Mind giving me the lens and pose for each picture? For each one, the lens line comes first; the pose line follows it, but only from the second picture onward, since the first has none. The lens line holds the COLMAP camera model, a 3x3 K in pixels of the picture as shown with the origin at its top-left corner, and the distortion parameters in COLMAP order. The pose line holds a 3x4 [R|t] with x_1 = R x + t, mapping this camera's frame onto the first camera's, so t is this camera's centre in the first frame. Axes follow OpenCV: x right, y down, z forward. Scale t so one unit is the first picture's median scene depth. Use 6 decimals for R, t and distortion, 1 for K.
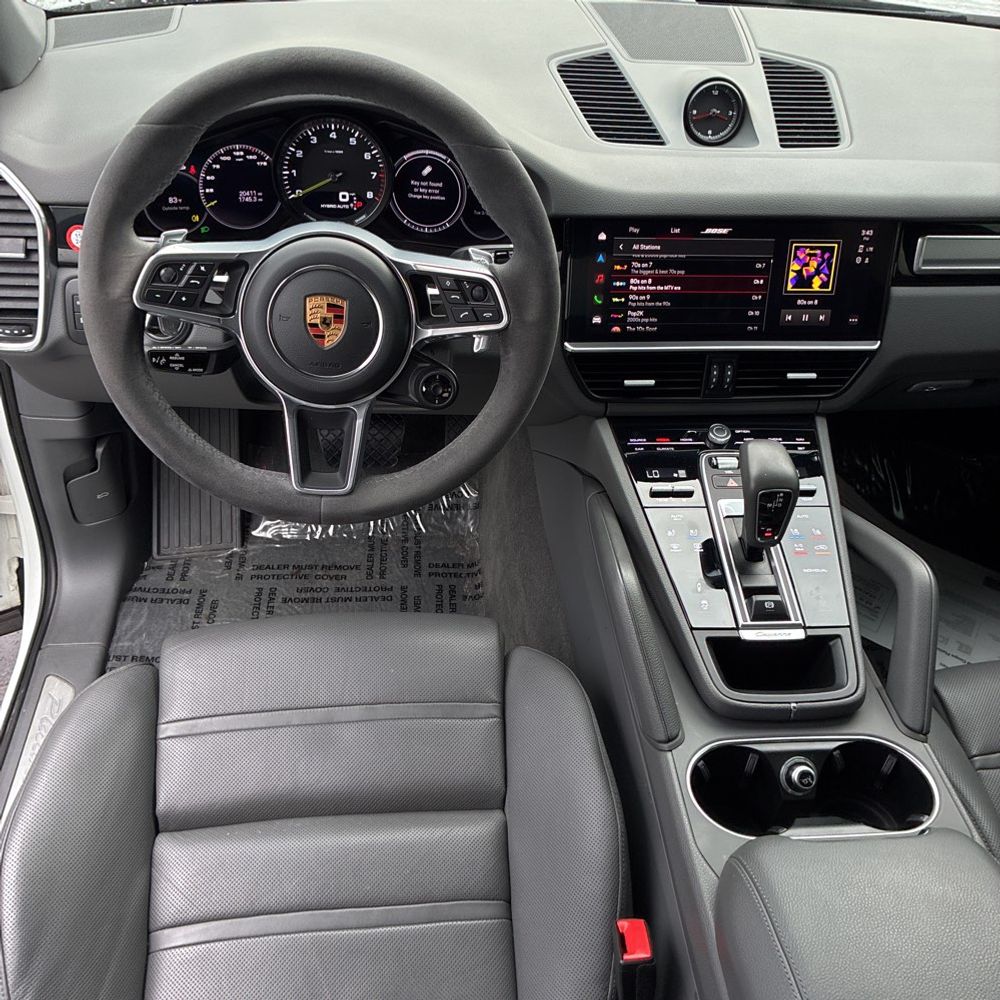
lens RADIAL K [[995.5, 0, 500.0], [0, 995.5, 500.0], [0, 0, 1]] dist [0.029725, -0.017706]
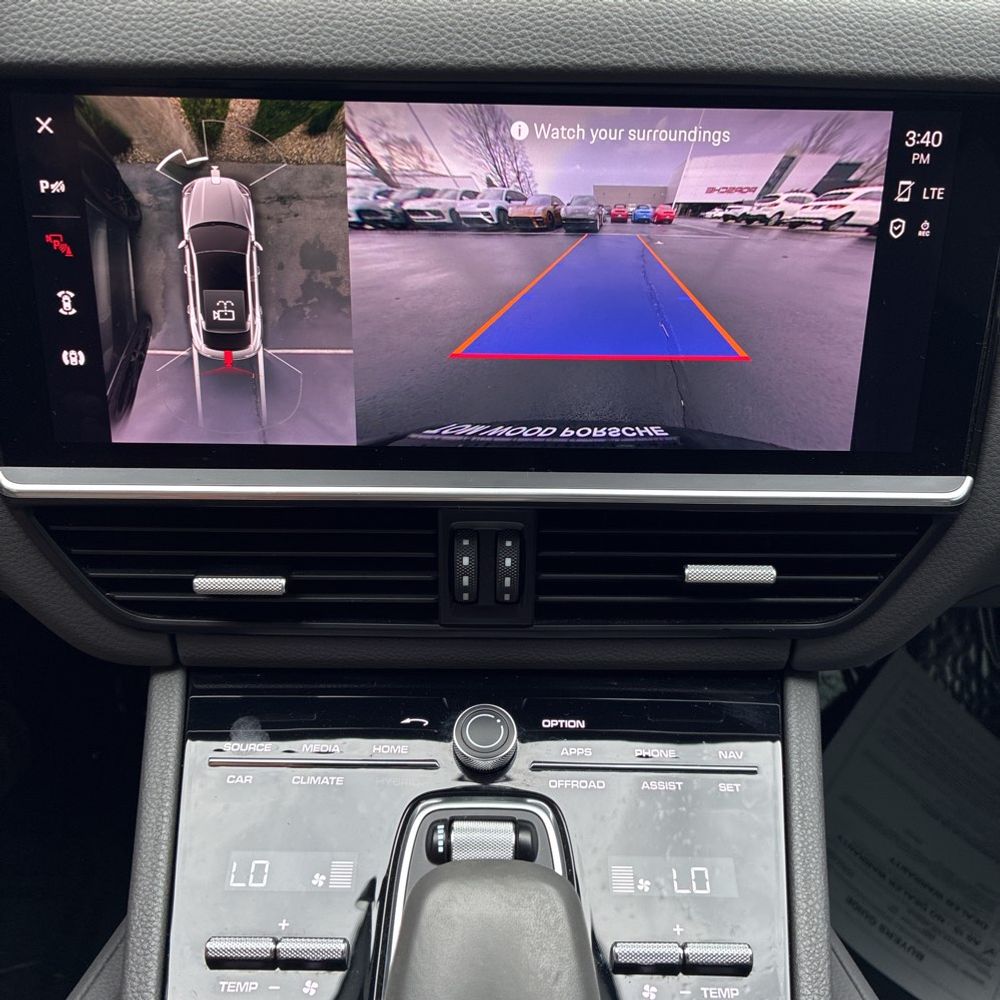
lens RADIAL K [[1001.8, 0, 503.4], [0, 1001.8, 481.5], [0, 0, 1]] dist [0.010729, -0.011742]
pose [[0.994663, 0.021001, -0.101018, 0.261646], [-0.028618, 0.996807, -0.074549, -0.129429], [0.099130, 0.077042, 0.992088, 0.662540]]
